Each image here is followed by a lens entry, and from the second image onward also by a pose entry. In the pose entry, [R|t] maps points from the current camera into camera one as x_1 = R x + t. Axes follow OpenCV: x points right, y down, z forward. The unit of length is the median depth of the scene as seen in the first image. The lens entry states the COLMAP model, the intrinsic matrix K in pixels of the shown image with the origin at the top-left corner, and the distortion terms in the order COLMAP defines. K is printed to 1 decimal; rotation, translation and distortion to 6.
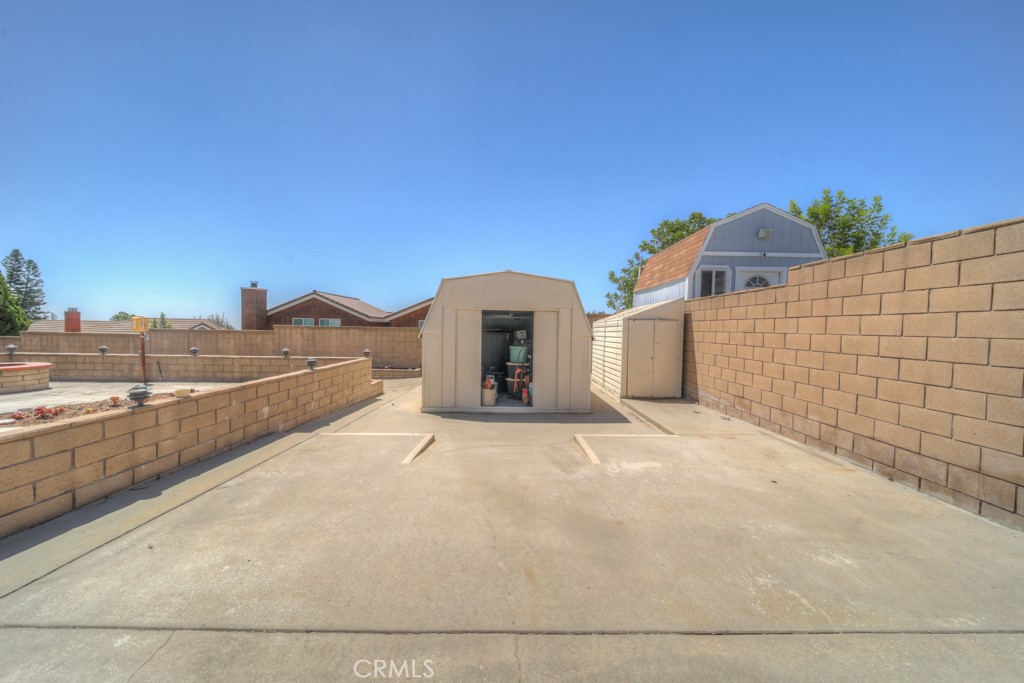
lens RADIAL K [[353.1, 0, 512.0], [0, 353.1, 341.5], [0, 0, 1]] dist [-0.008520, -0.000165]
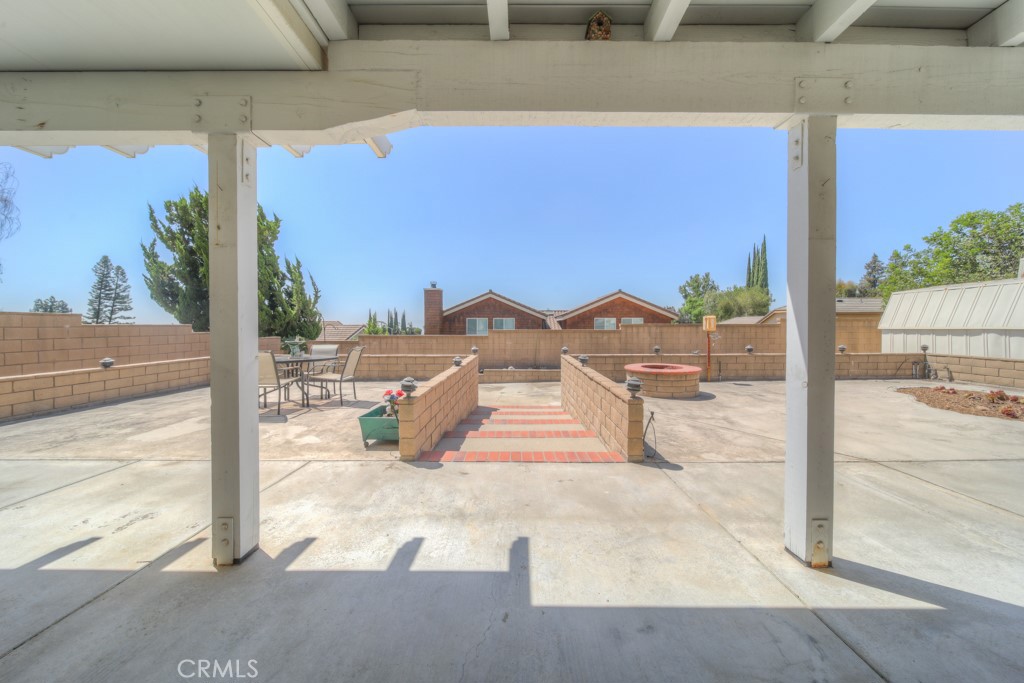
lens RADIAL K [[359.2, 0, 513.0], [0, 359.2, 329.6], [0, 0, 1]] dist [0.000607, -0.000029]
pose [[0.999459, -0.019229, -0.026697, -0.510978], [0.018534, 0.999489, -0.026050, -0.005074], [0.027185, 0.025541, 0.999304, -0.015206]]
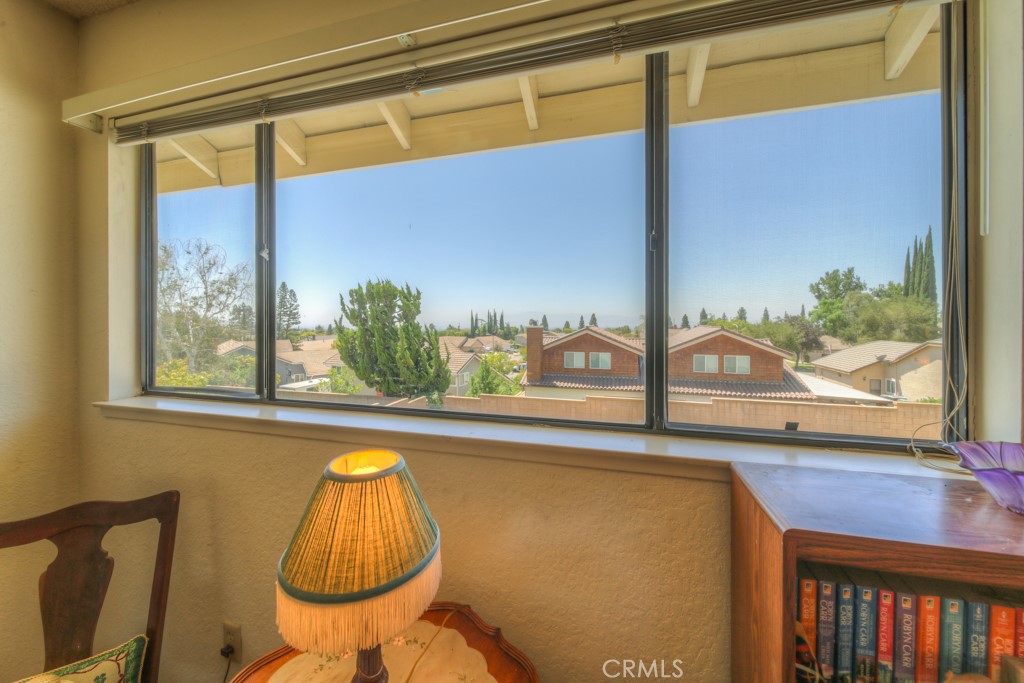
lens RADIAL K [[362.4, 0, 512.7], [0, 362.4, 321.0], [0, 0, 1]] dist [-0.000820, -0.000143]
pose [[0.958136, -0.020500, -0.285577, -0.501774], [0.009623, 0.999176, -0.039440, -0.130675], [0.286150, 0.035041, 0.957544, -0.126516]]
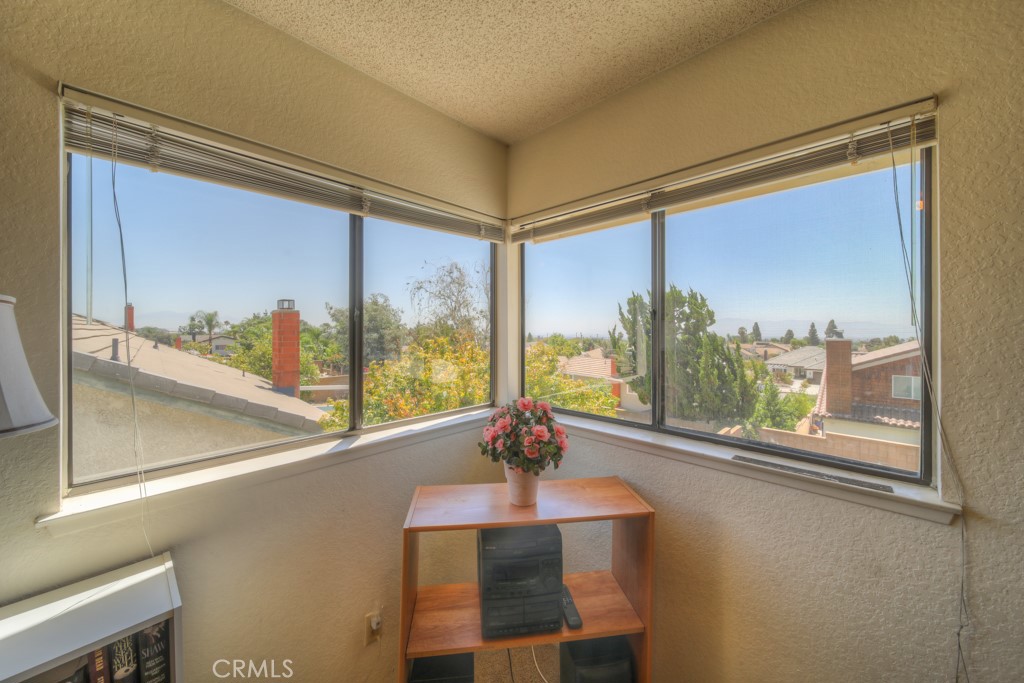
lens RADIAL K [[365.0, 0, 510.2], [0, 365.0, 326.3], [0, 0, 1]] dist [-0.000414, -0.000365]
pose [[0.710112, -0.025514, -0.703626, -0.717917], [-0.010947, 0.998822, -0.047265, -0.139344], [0.704003, 0.041266, 0.708997, -0.170461]]
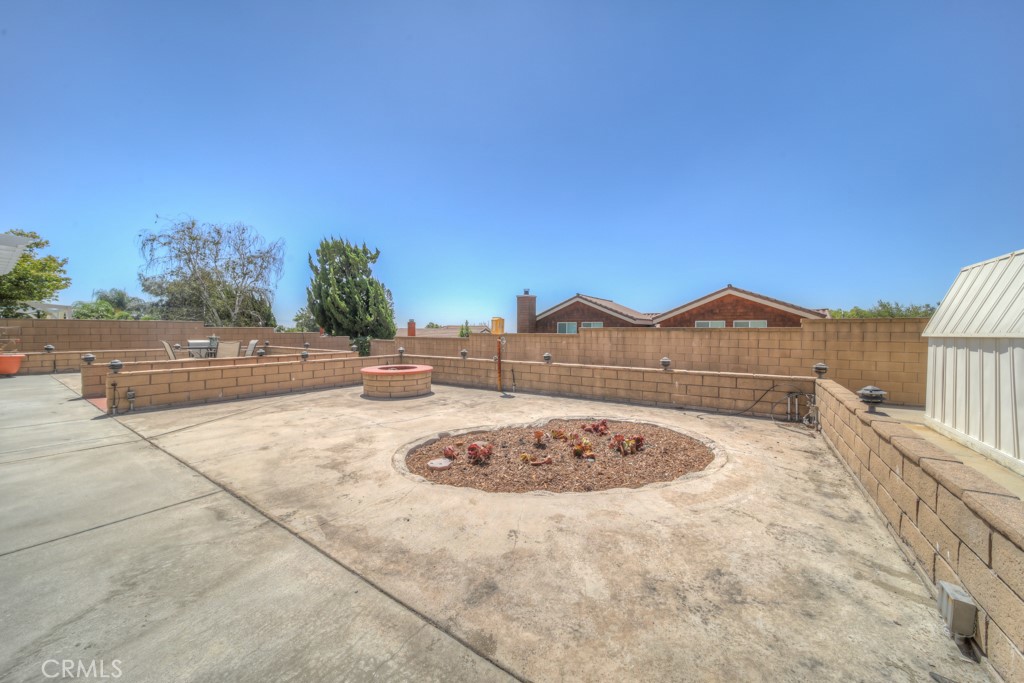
lens RADIAL K [[353.1, 0, 512.0], [0, 353.1, 341.5], [0, 0, 1]] dist [-0.008520, -0.000165]
pose [[0.824504, 0.003069, -0.565847, -0.165298], [-0.009142, 0.999927, -0.007898, -0.001240], [0.565782, 0.011685, 0.824472, 0.086298]]
